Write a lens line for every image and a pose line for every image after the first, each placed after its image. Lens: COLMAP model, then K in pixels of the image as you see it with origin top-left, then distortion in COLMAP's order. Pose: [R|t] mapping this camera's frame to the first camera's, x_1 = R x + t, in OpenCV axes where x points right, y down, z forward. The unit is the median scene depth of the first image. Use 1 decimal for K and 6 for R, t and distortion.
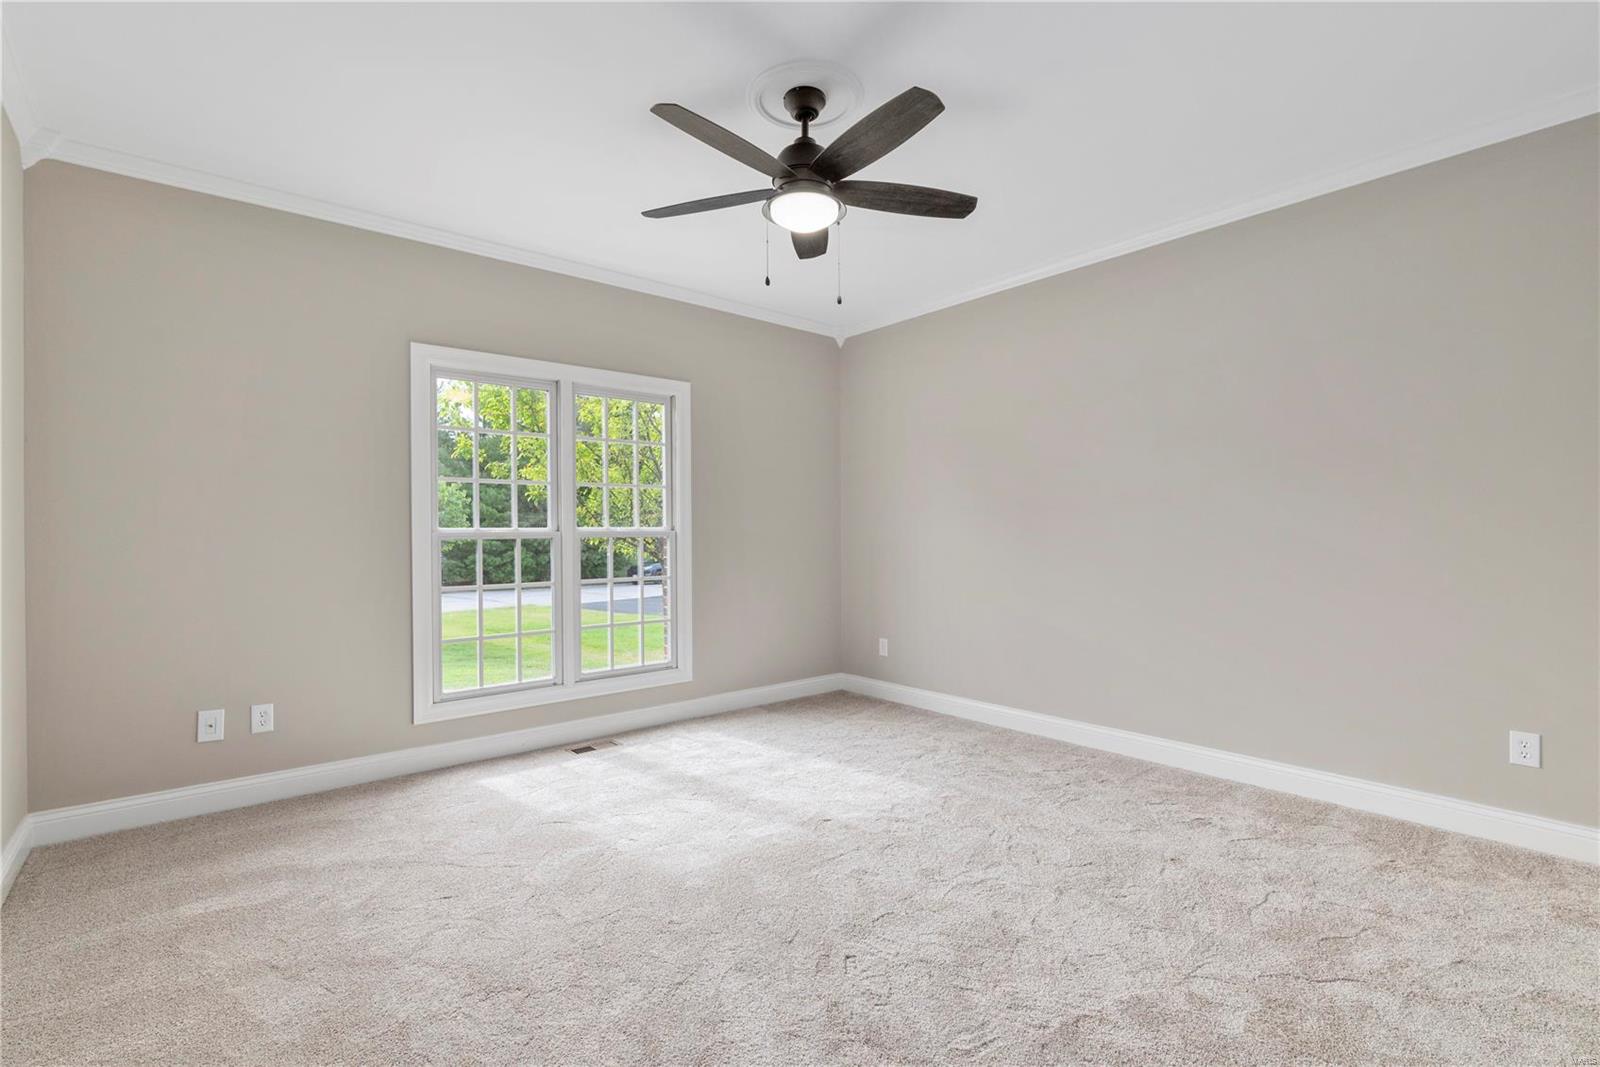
lens RADIAL K [[708.8, 0, 791.5], [0, 708.8, 524.6], [0, 0, 1]] dist [-0.004670, 0.000975]
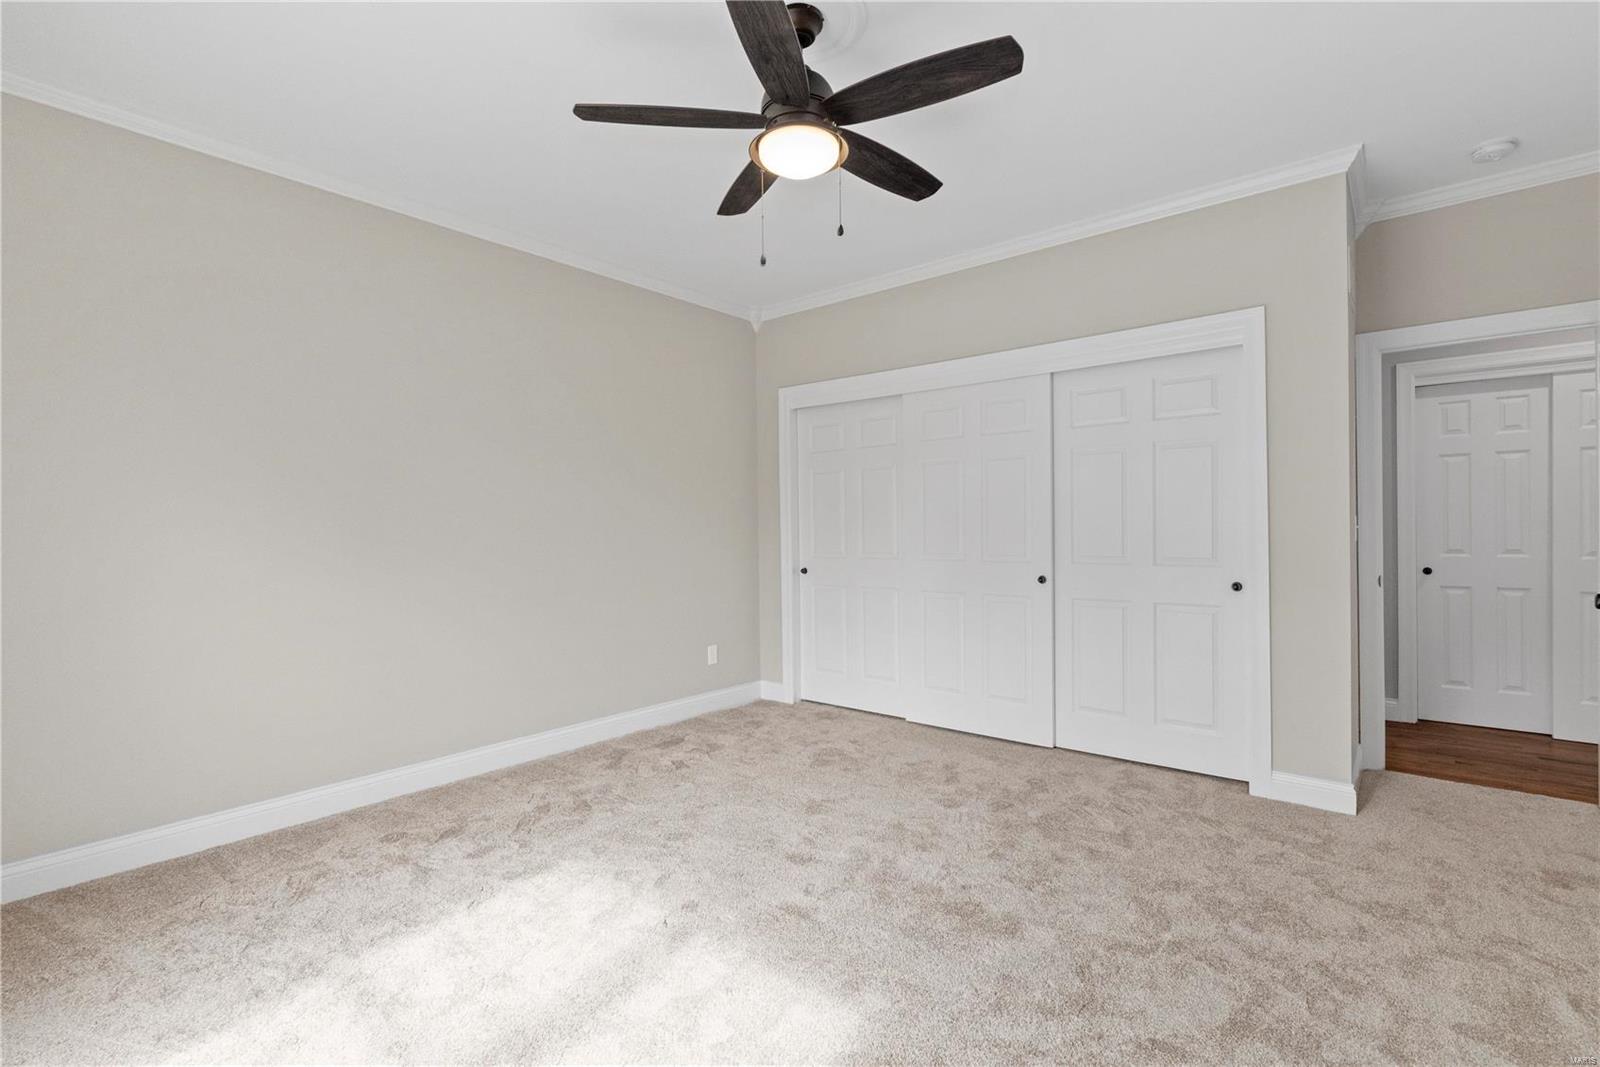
lens RADIAL K [[708.8, 0, 801.4], [0, 708.8, 531.1], [0, 0, 1]] dist [-0.004670, 0.000975]
pose [[-0.164750, 0.005053, 0.986322, -0.638325], [-0.000572, 0.999986, -0.005218, 0.011905], [-0.986335, -0.001424, -0.164745, 0.892697]]
